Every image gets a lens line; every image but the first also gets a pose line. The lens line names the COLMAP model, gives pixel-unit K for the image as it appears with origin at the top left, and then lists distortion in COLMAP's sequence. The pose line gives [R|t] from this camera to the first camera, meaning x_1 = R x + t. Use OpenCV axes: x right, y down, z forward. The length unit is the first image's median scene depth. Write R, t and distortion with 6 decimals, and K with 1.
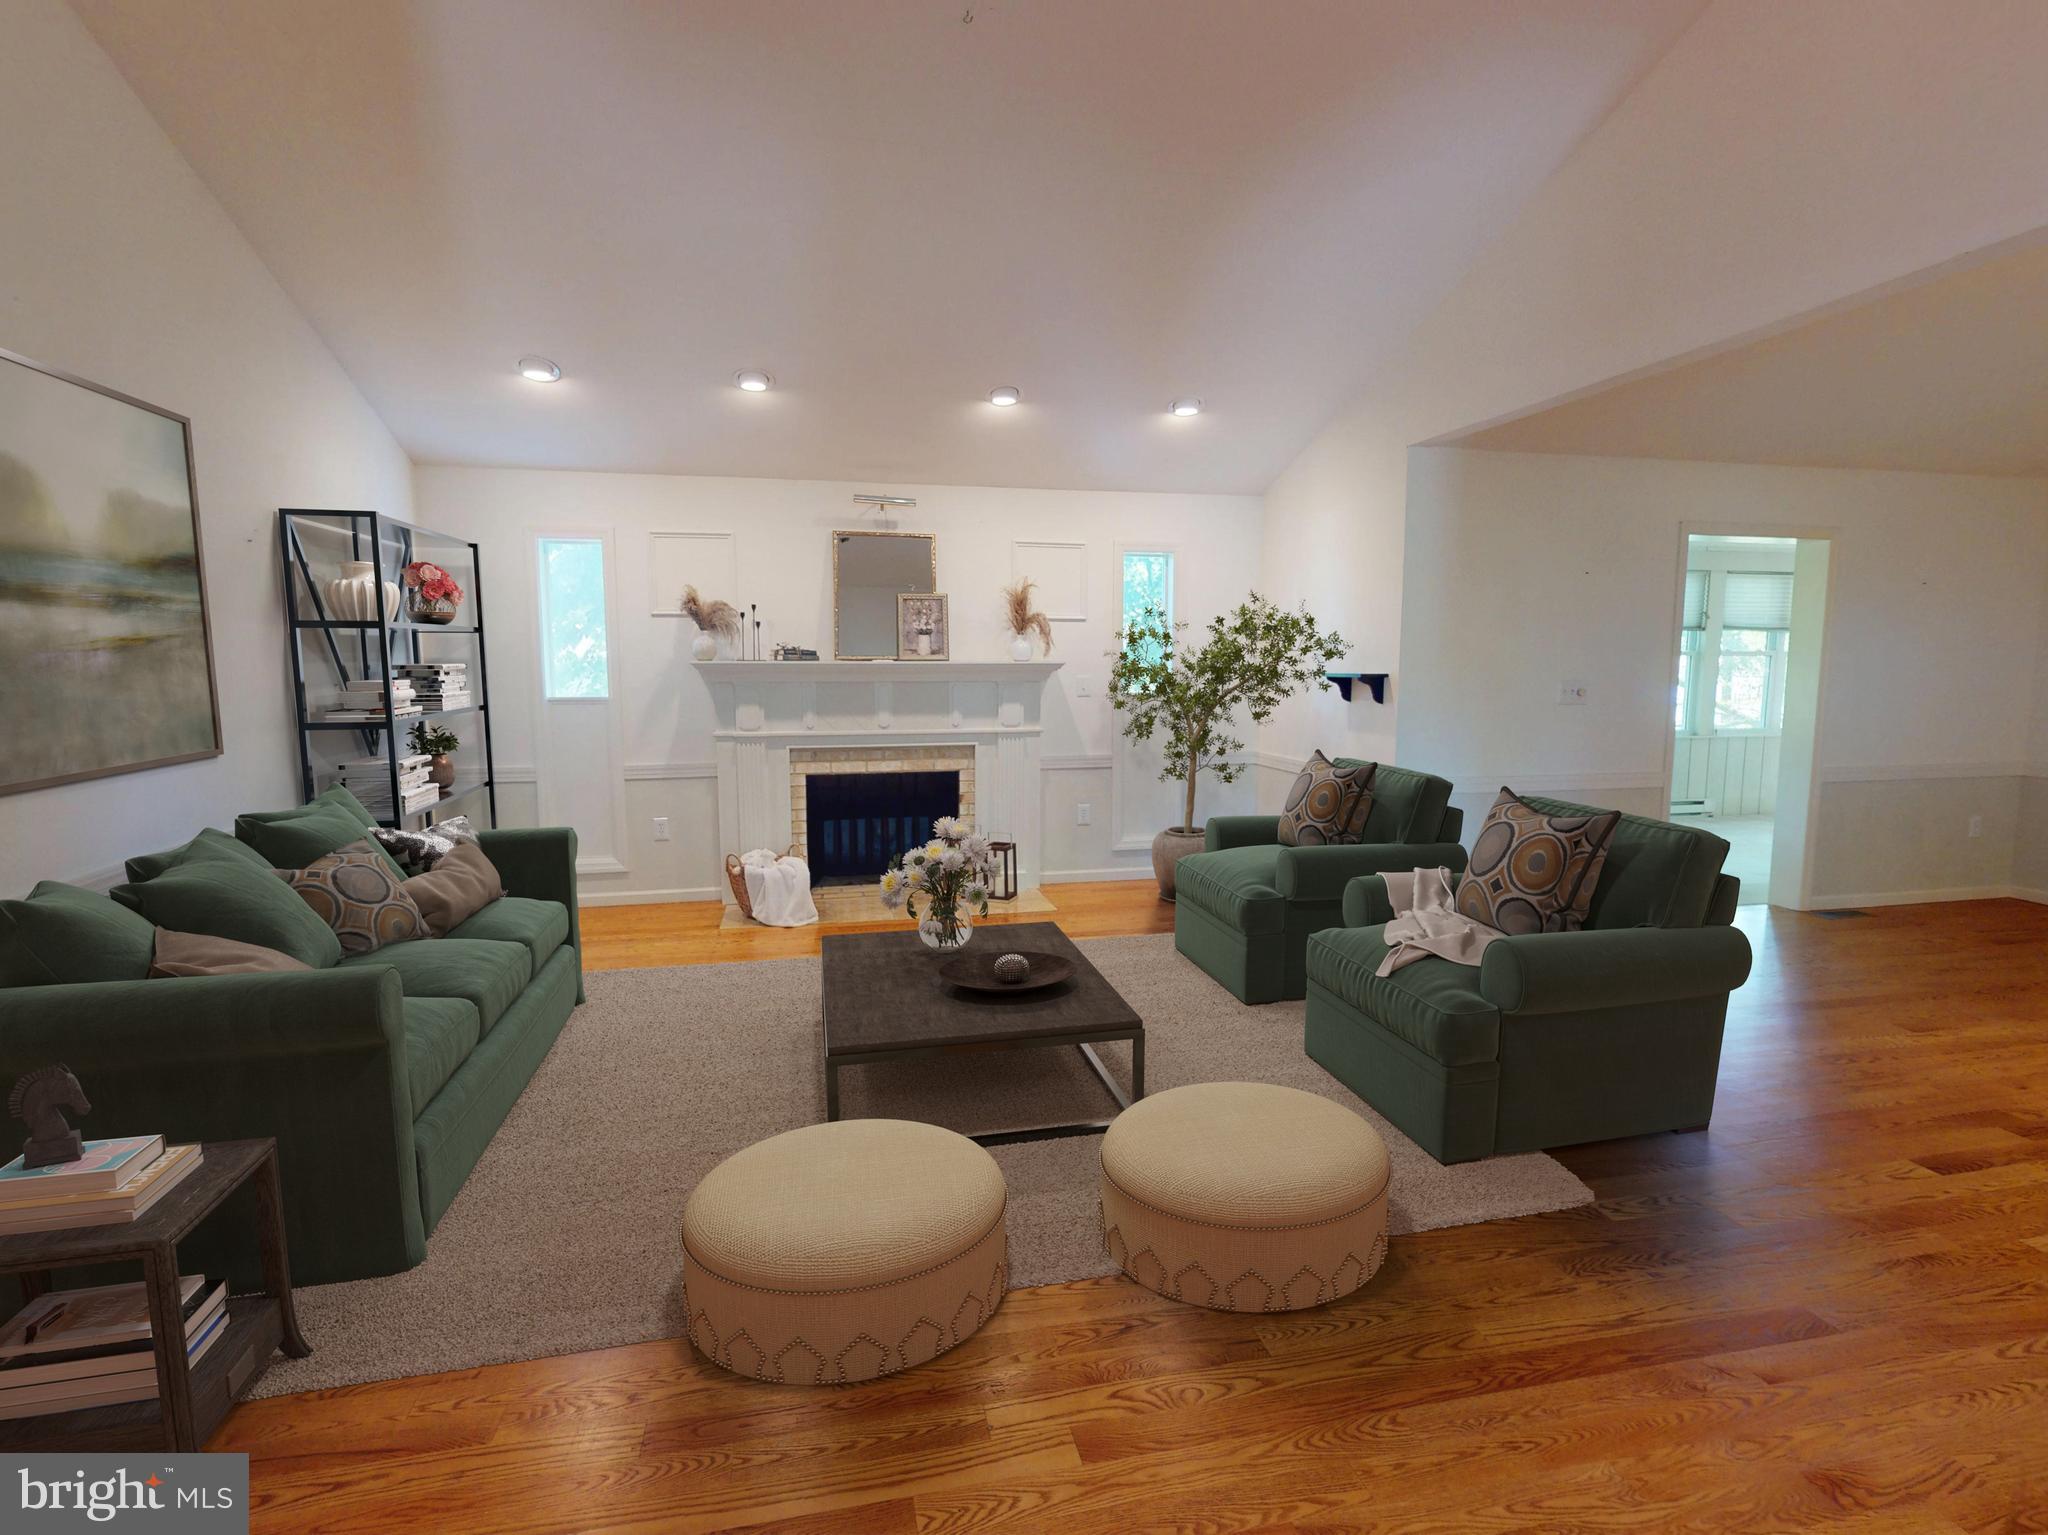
lens RADIAL K [[1003.5, 0, 1013.8], [0, 1003.5, 772.5], [0, 0, 1]] dist [-0.008863, 0.002127]
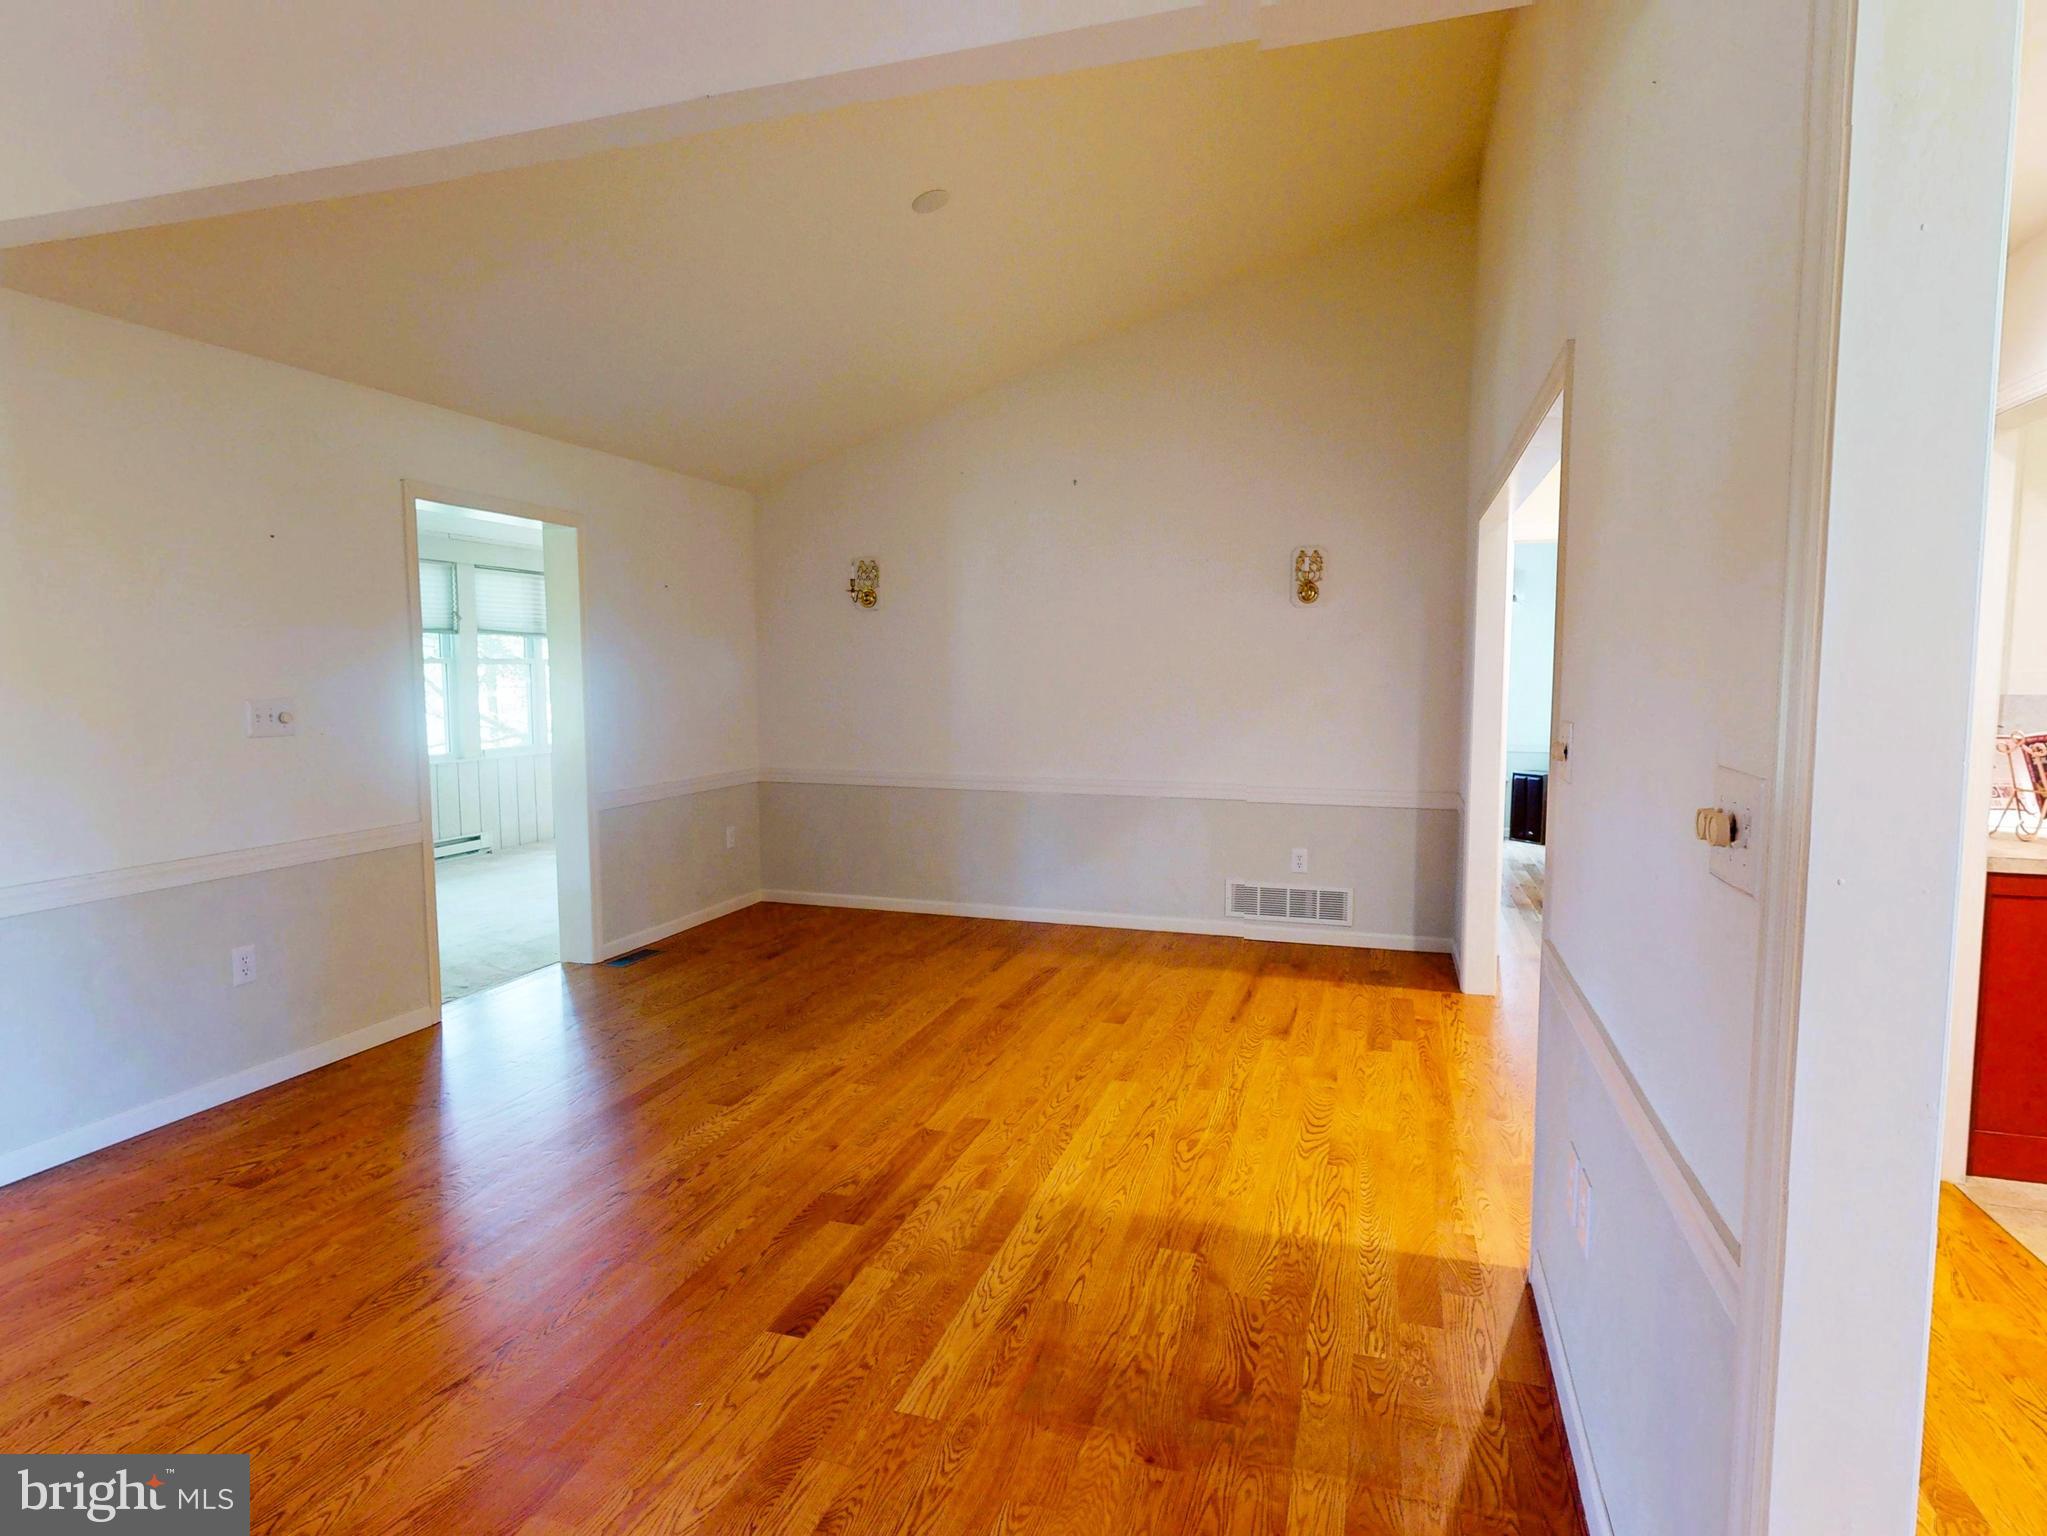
lens RADIAL K [[1136.9, 0, 1025.3], [0, 1136.9, 772.8], [0, 0, 1]] dist [0.000953, 0.000419]
pose [[0.493988, -0.080321, 0.865751, 0.139761], [0.098051, 0.994518, 0.036321, -0.021401], [-0.863923, 0.066945, 0.499155, 0.184498]]
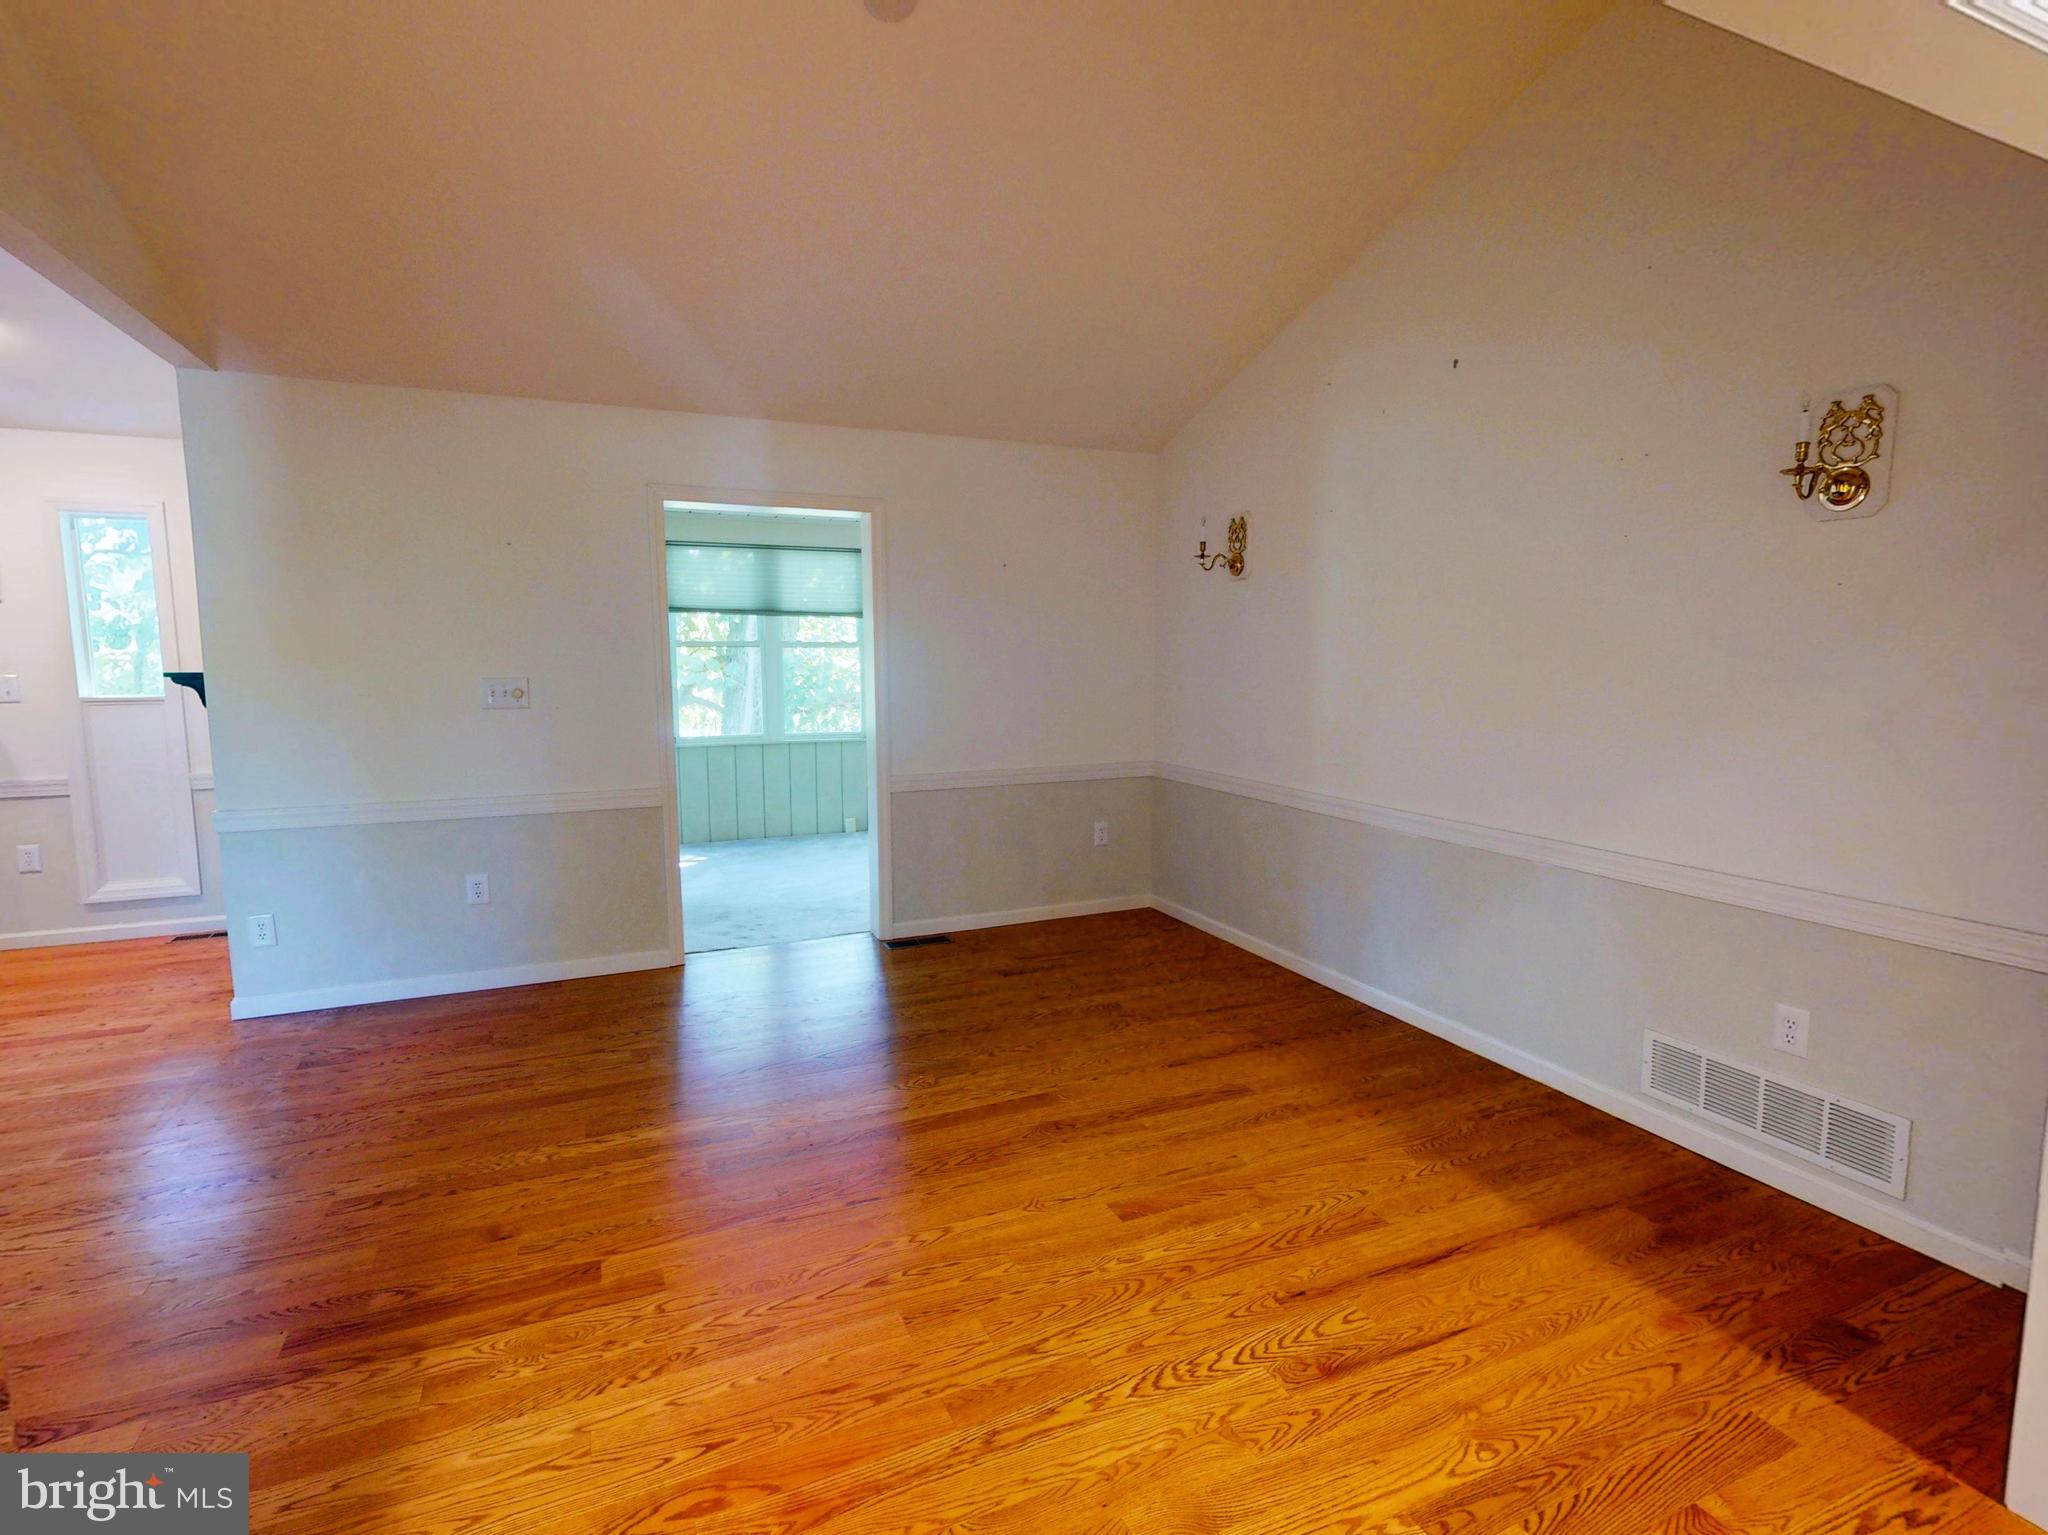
lens RADIAL K [[1003.5, 0, 1010.0], [0, 1003.5, 771.1], [0, 0, 1]] dist [-0.008863, 0.002127]
pose [[0.977356, -0.026652, 0.209917, 0.703029], [0.025942, 0.999645, 0.006136, -0.010698], [-0.210006, -0.000551, 0.977700, 0.119909]]
